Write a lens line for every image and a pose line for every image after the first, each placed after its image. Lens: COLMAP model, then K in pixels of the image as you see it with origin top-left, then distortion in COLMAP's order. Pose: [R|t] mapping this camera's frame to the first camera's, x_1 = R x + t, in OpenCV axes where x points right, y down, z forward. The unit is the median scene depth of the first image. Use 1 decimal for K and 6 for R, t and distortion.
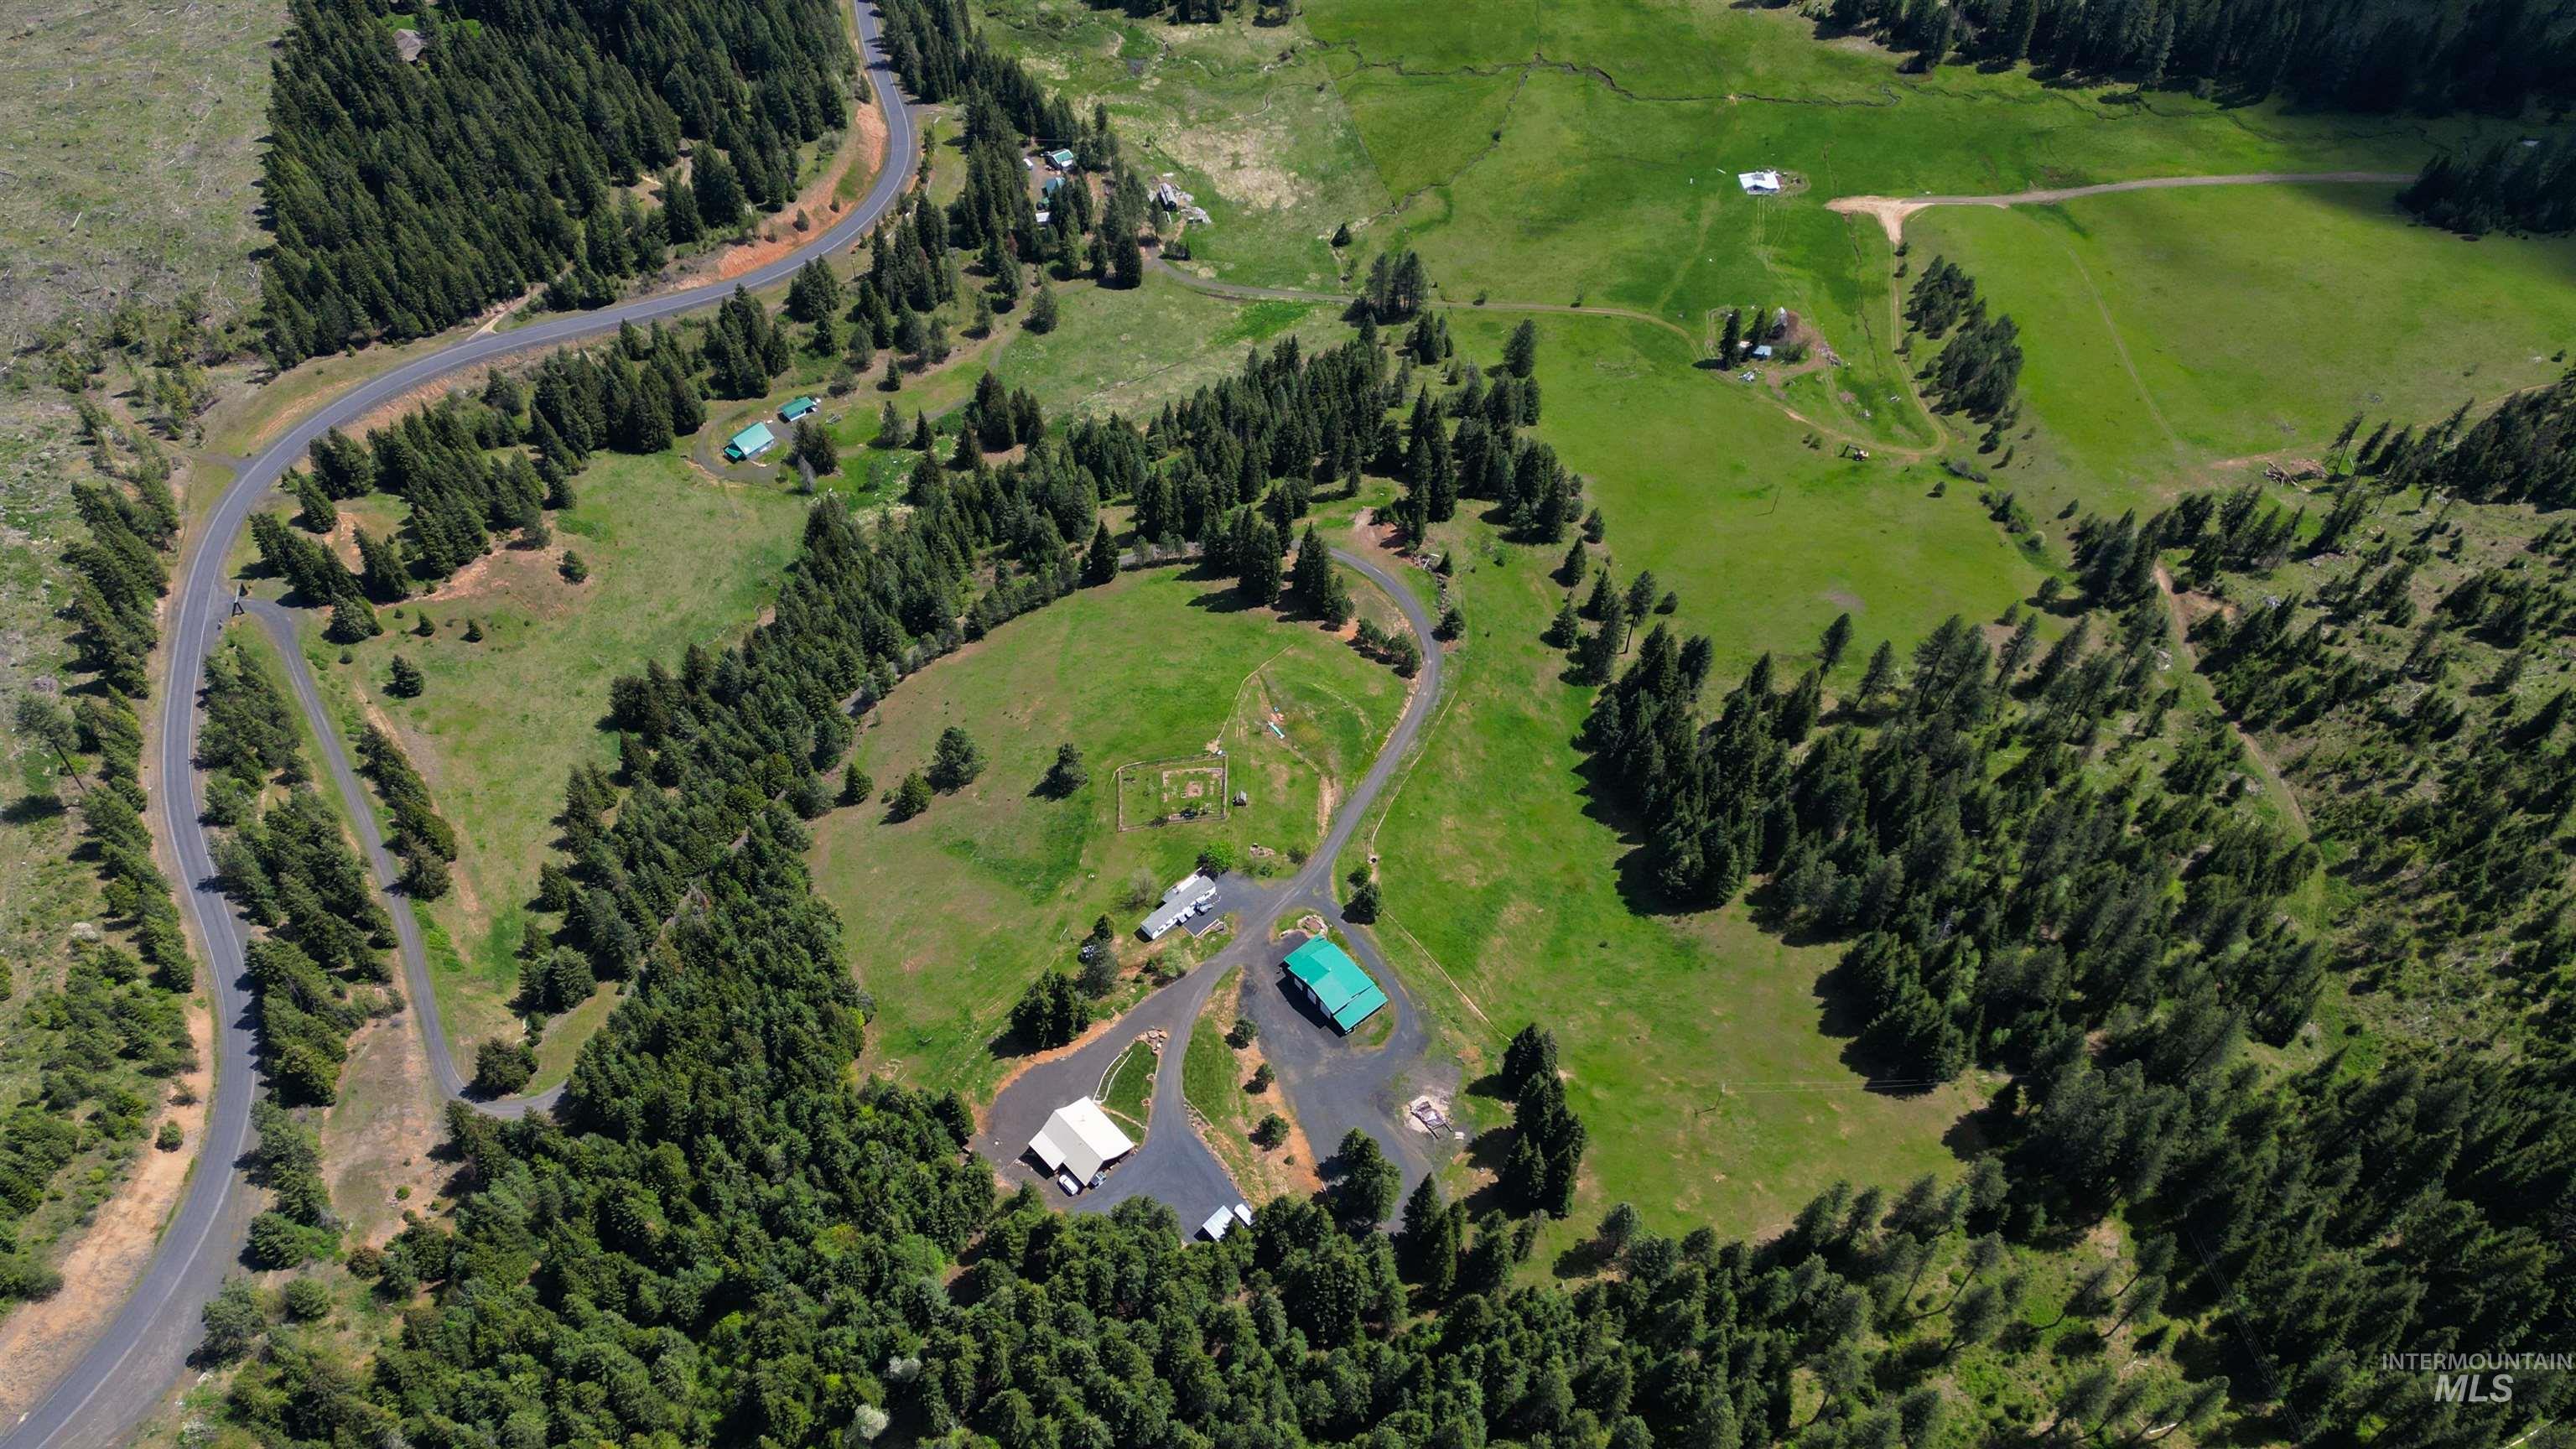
lens RADIAL K [[1827.2, 0, 1288.0], [0, 1827.2, 724.5], [0, 0, 1]] dist [0.092183, -0.089308]
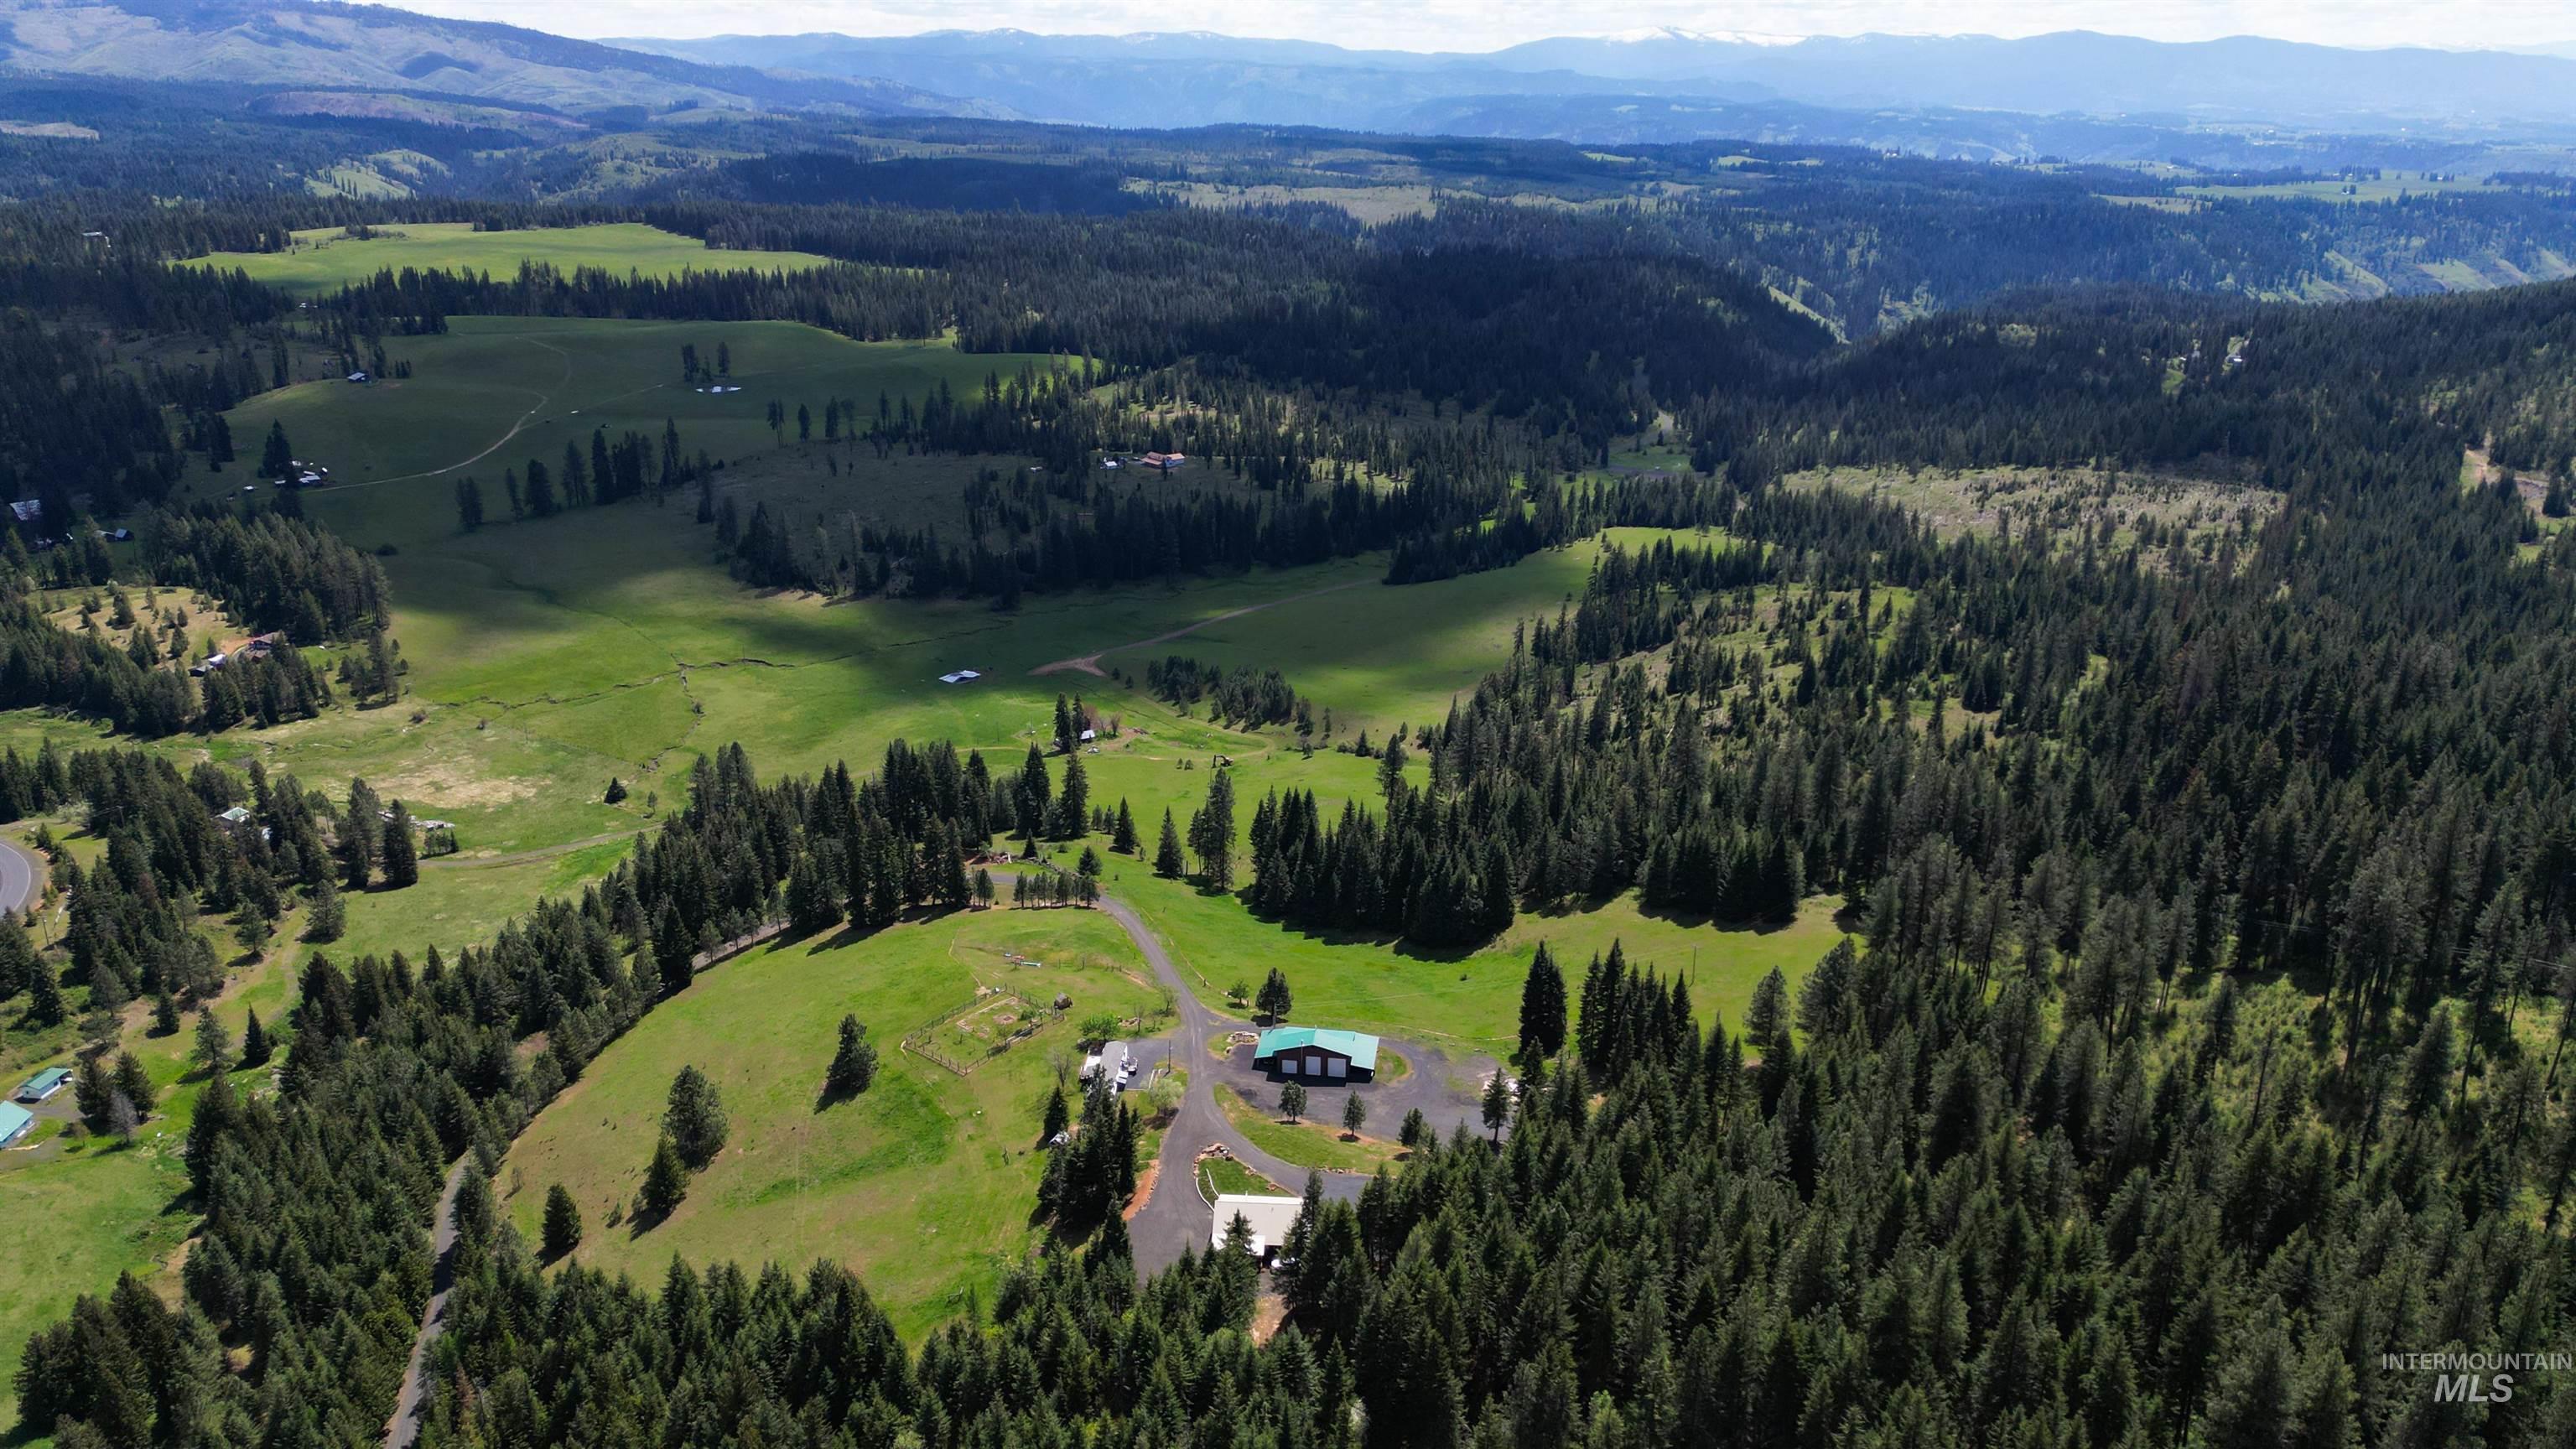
lens RADIAL K [[1827.2, 0, 1288.0], [0, 1827.2, 724.5], [0, 0, 1]] dist [0.092183, -0.089308]
pose [[0.743107, -0.229470, 0.628599, -0.388524], [0.510408, 0.801853, -0.310670, 0.219372], [-0.432754, 0.551703, 0.712985, 0.234550]]
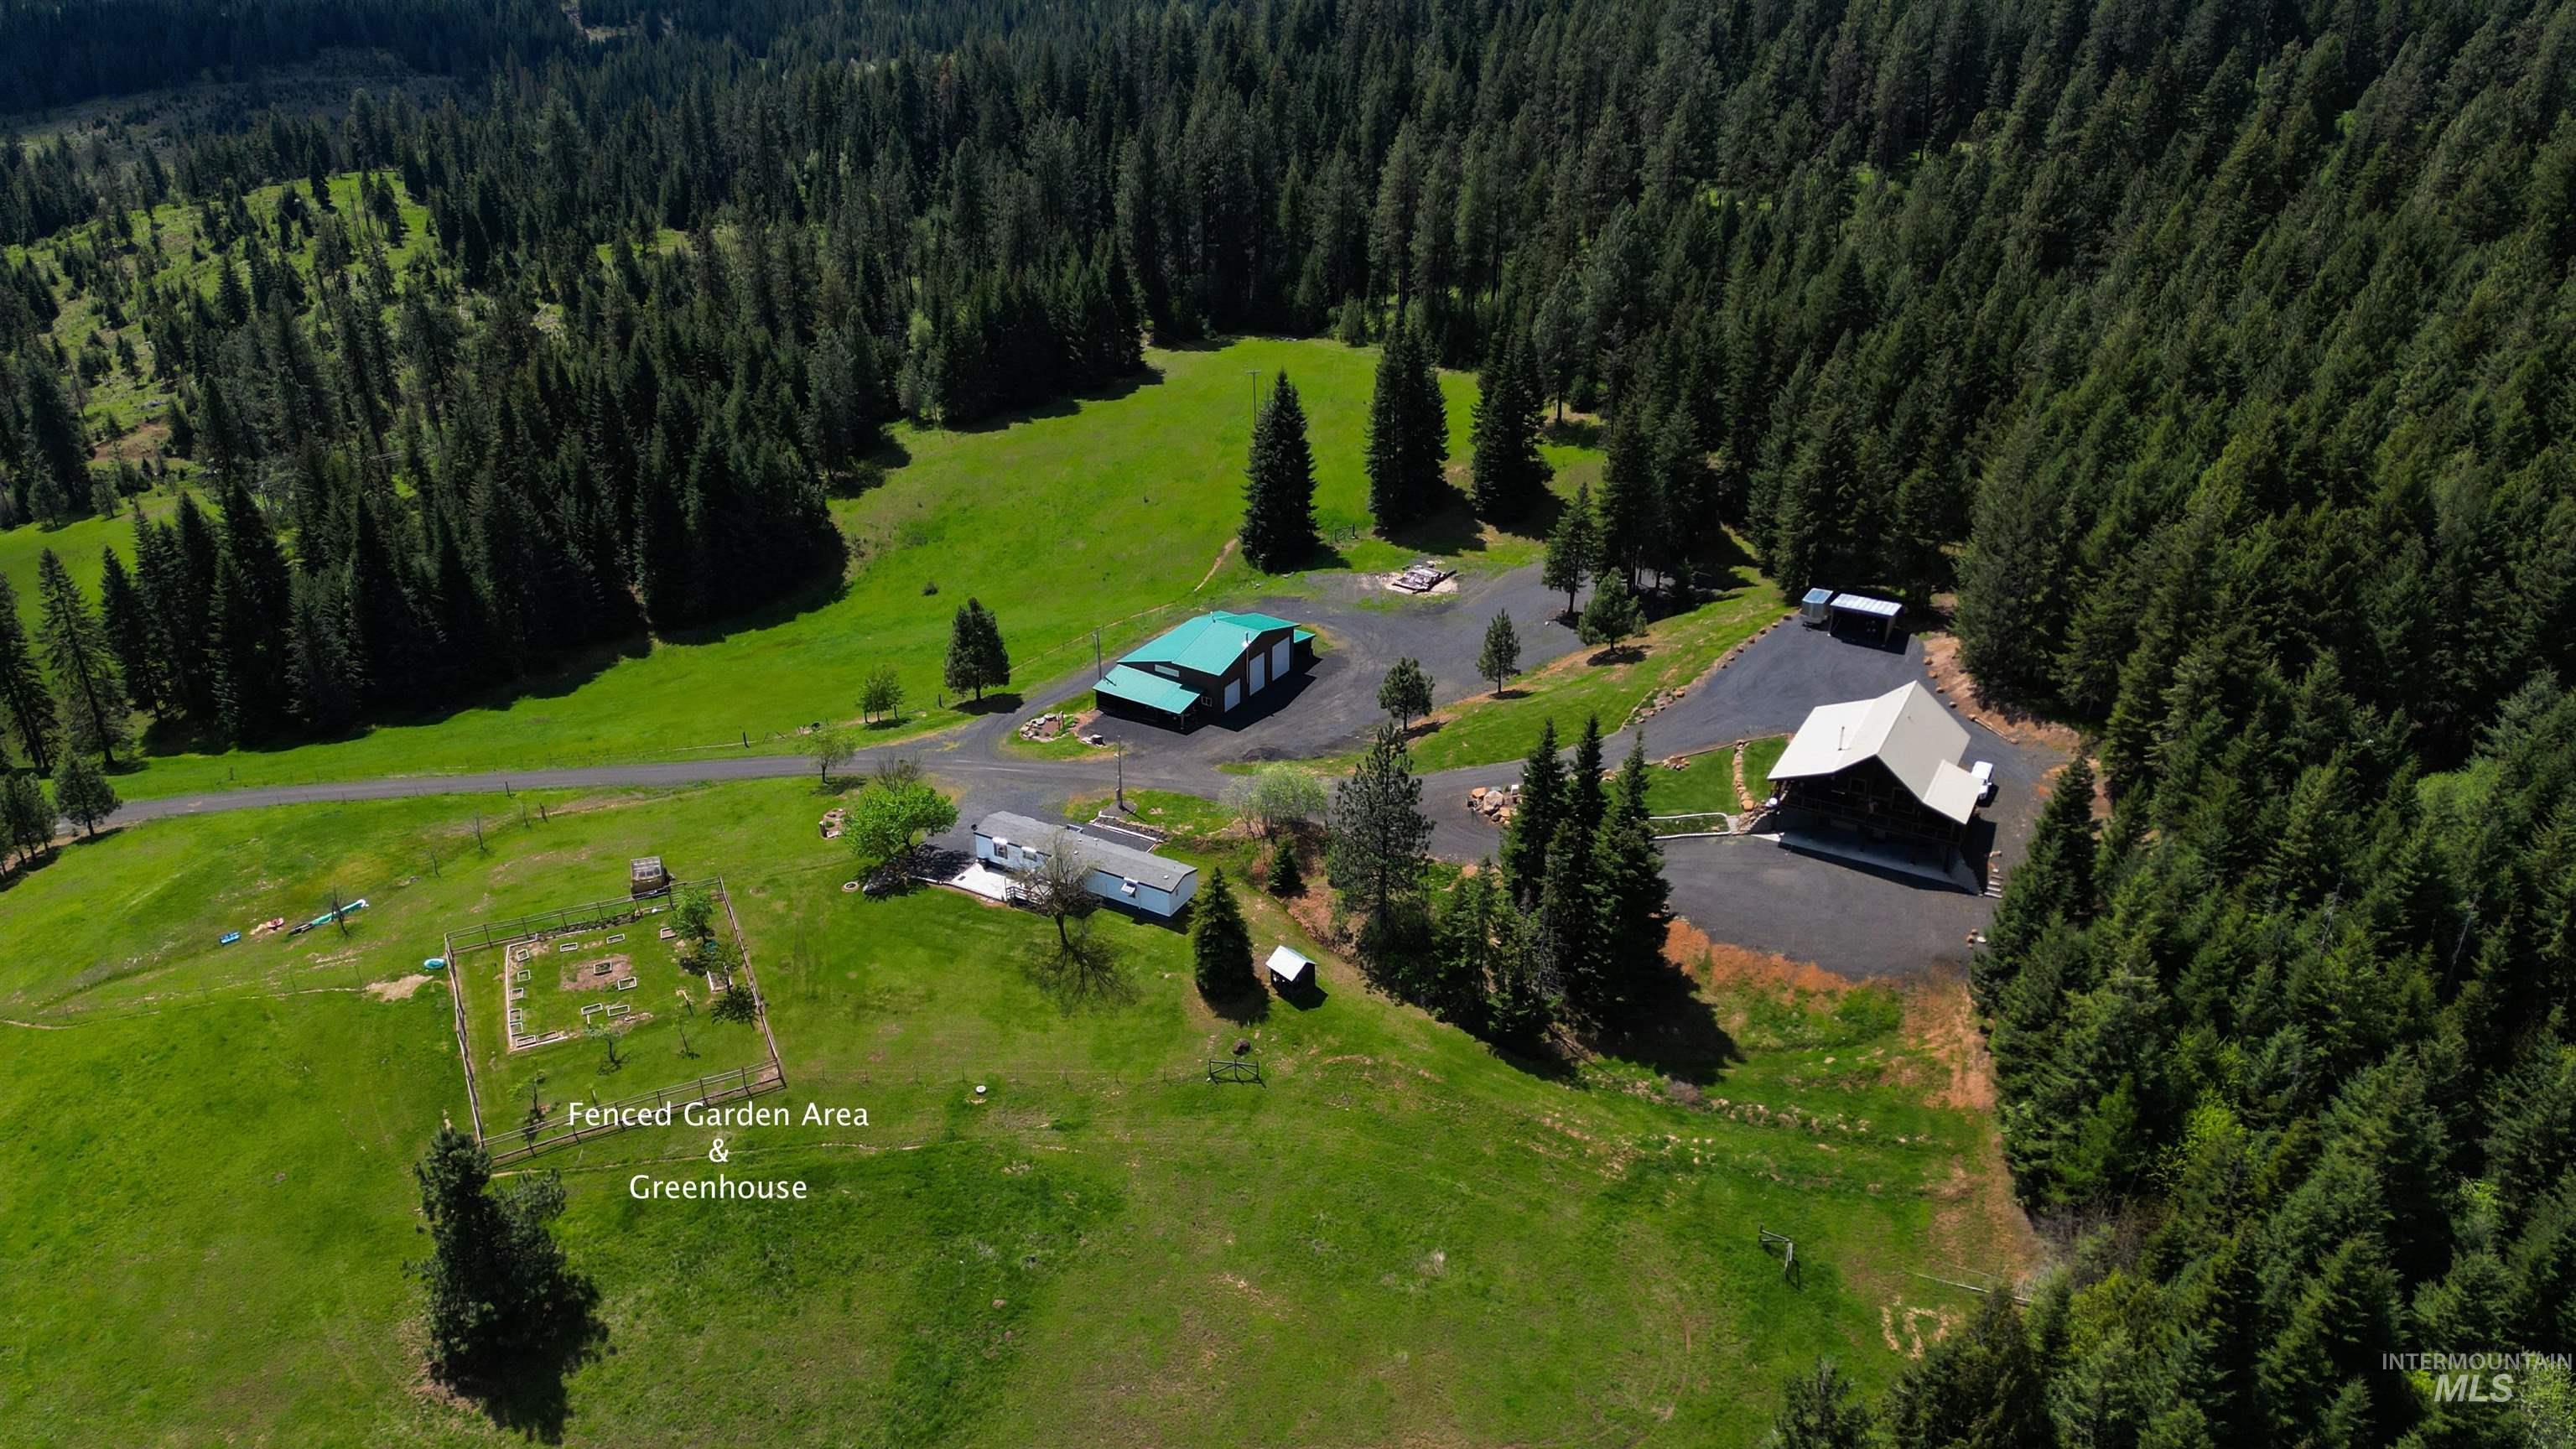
lens RADIAL K [[1827.2, 0, 1288.0], [0, 1827.2, 724.5], [0, 0, 1]] dist [0.092183, -0.089308]
pose [[-0.312298, -0.426459, 0.848883, -0.294925], [0.714332, 0.483654, 0.505774, -0.052937], [-0.626258, 0.764337, 0.153589, 0.724984]]
